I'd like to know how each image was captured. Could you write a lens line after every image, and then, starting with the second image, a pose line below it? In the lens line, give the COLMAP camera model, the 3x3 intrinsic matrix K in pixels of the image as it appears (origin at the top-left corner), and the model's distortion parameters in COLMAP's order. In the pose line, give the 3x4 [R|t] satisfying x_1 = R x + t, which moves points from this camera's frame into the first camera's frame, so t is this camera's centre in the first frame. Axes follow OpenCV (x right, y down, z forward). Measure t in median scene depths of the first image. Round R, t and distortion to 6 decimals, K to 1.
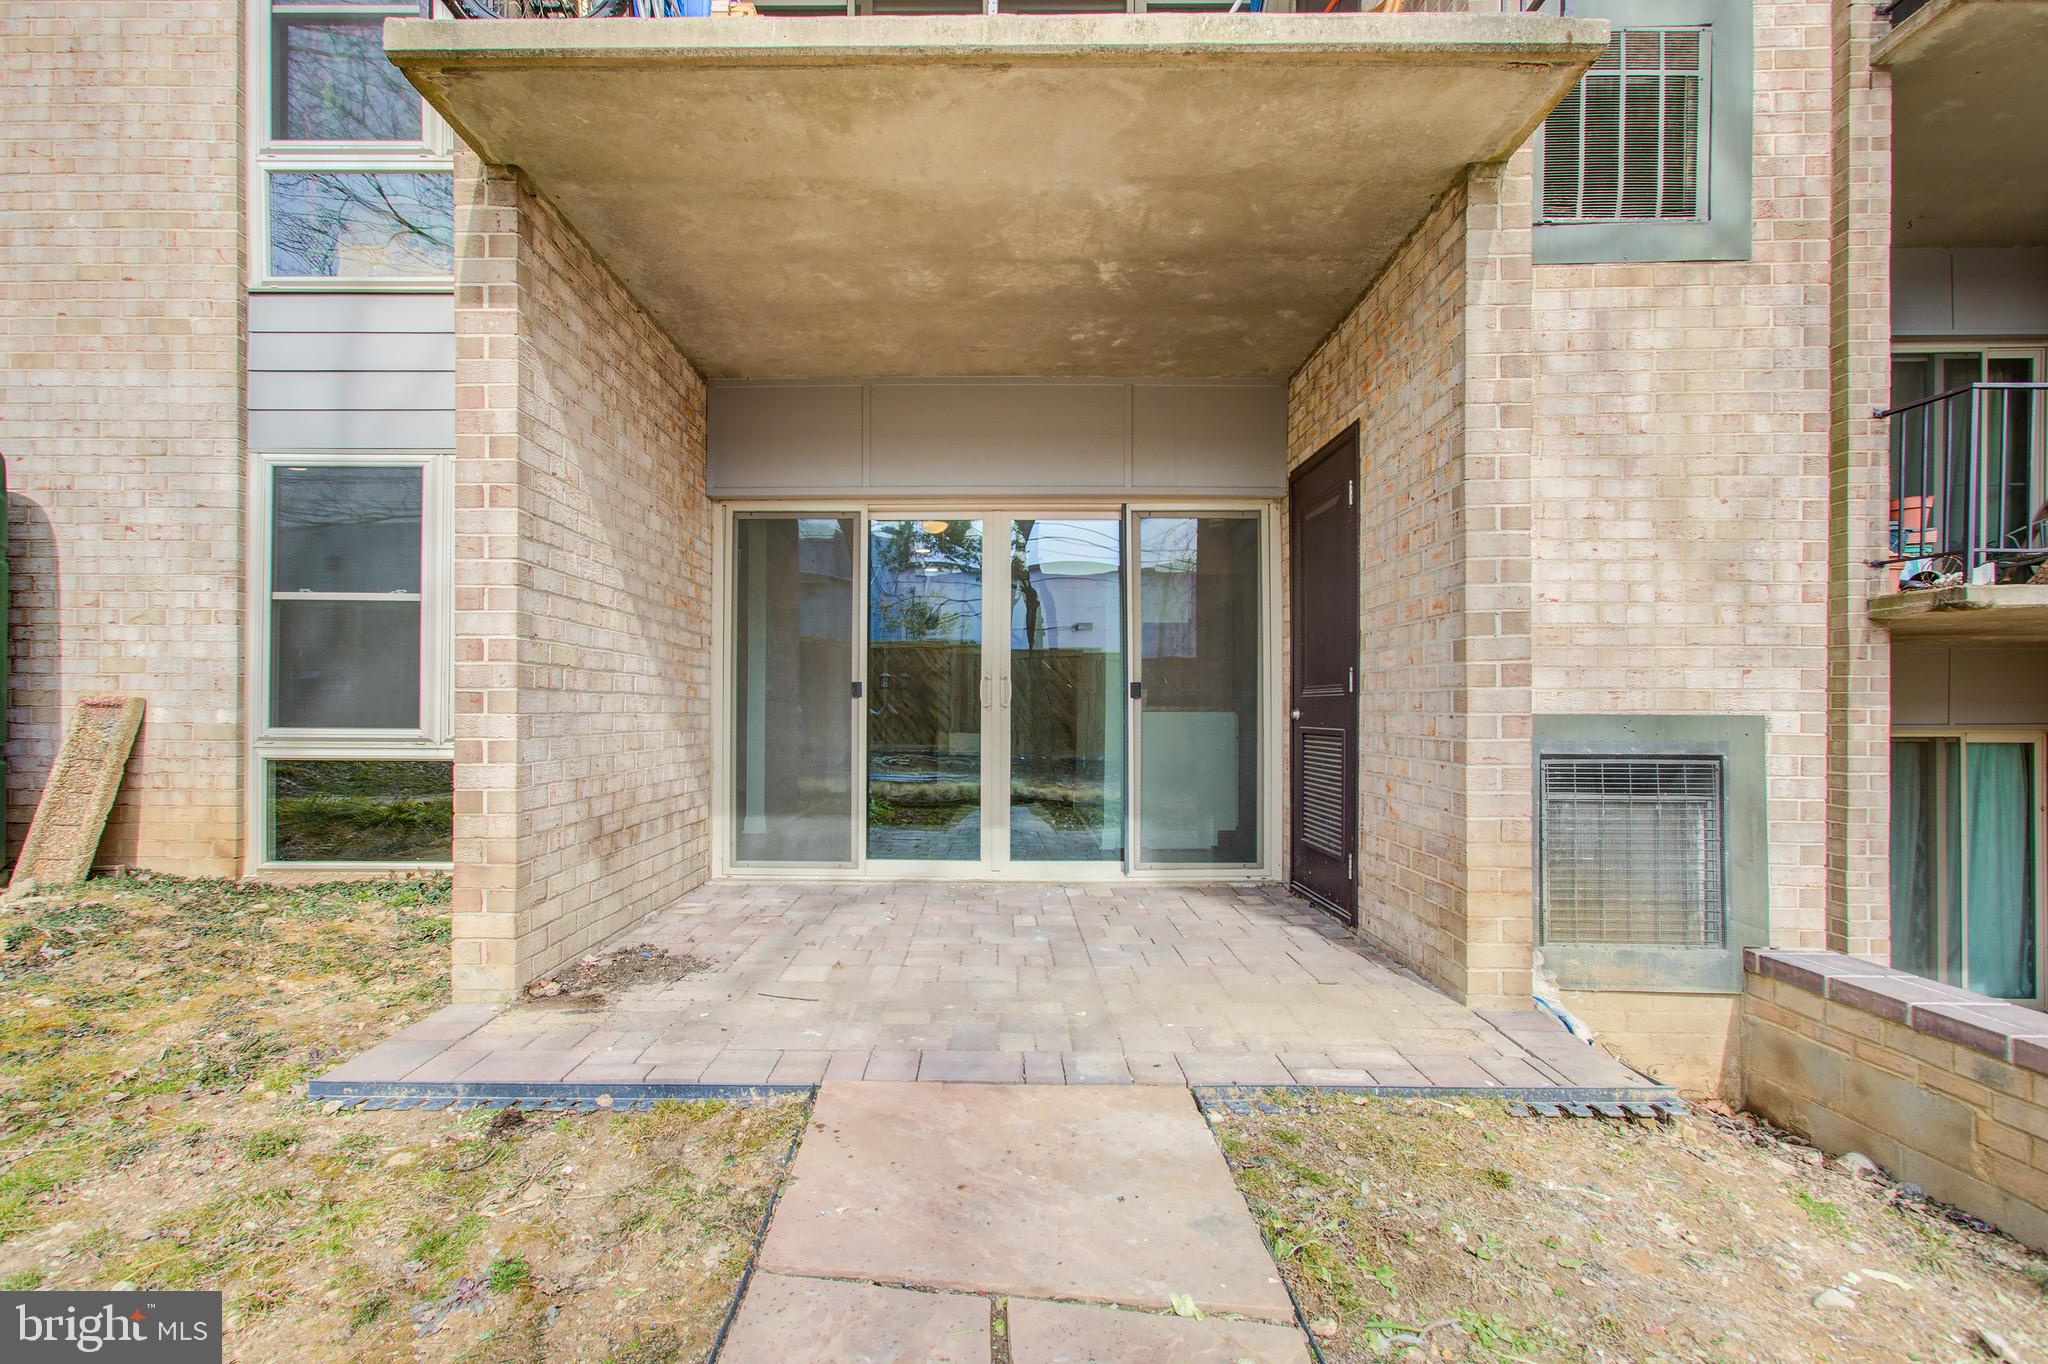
lens RADIAL K [[929.9, 0, 1014.2], [0, 929.9, 703.9], [0, 0, 1]] dist [0.007460, -0.001324]
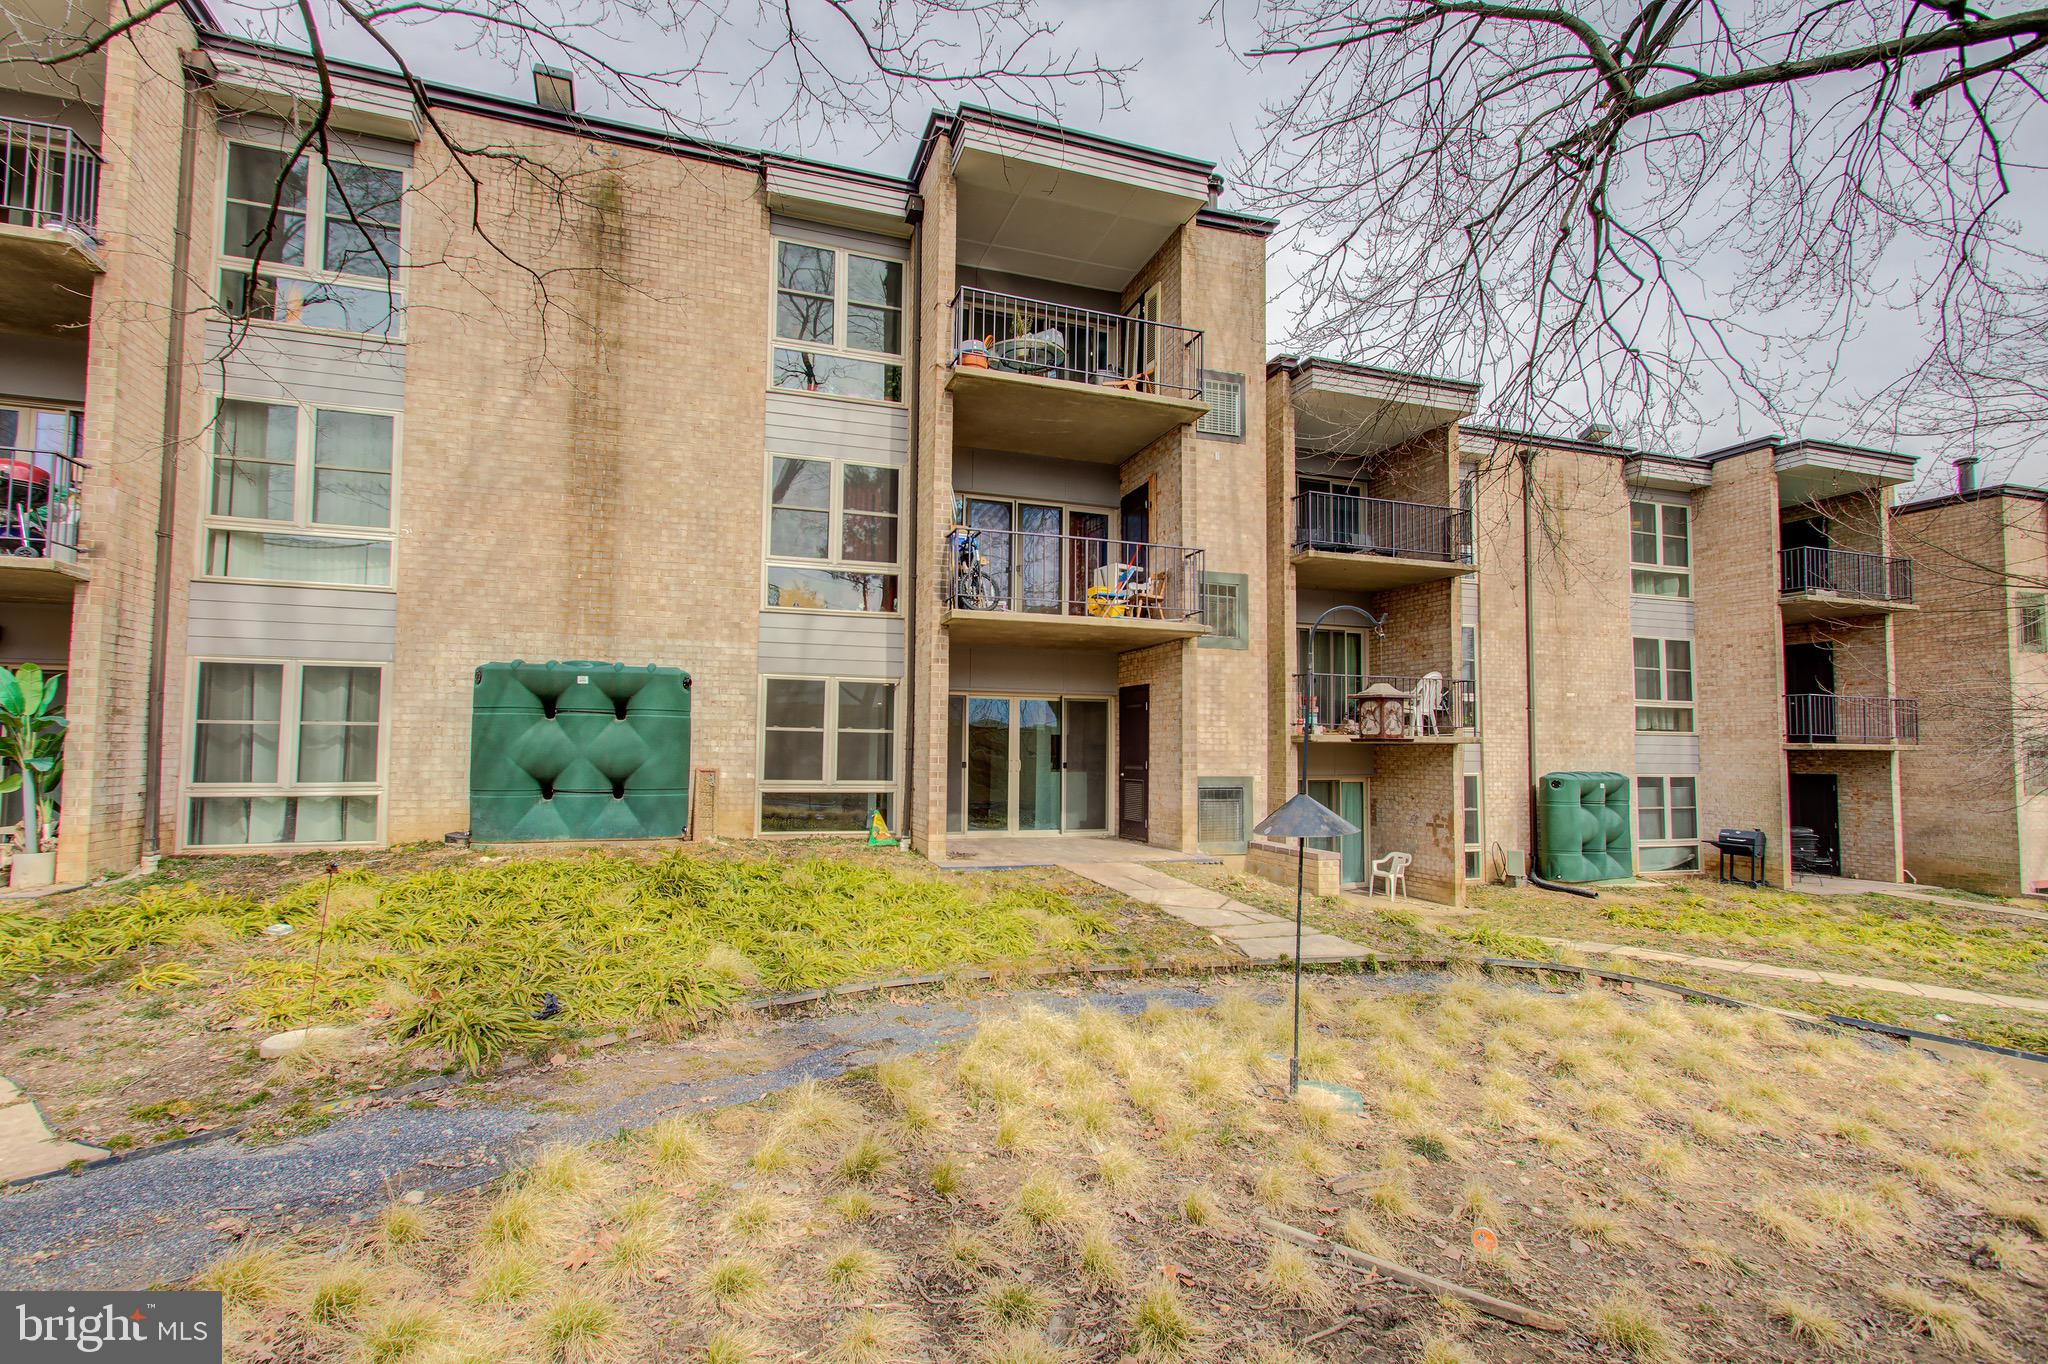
lens RADIAL K [[929.9, 0, 1016.3], [0, 929.9, 683.1], [0, 0, 1]] dist [0.007460, -0.001324]
pose [[0.943688, 0.031934, 0.329292, -1.024976], [-0.011505, 0.997896, -0.063802, -0.088205], [-0.330636, 0.056421, 0.942070, -1.718250]]
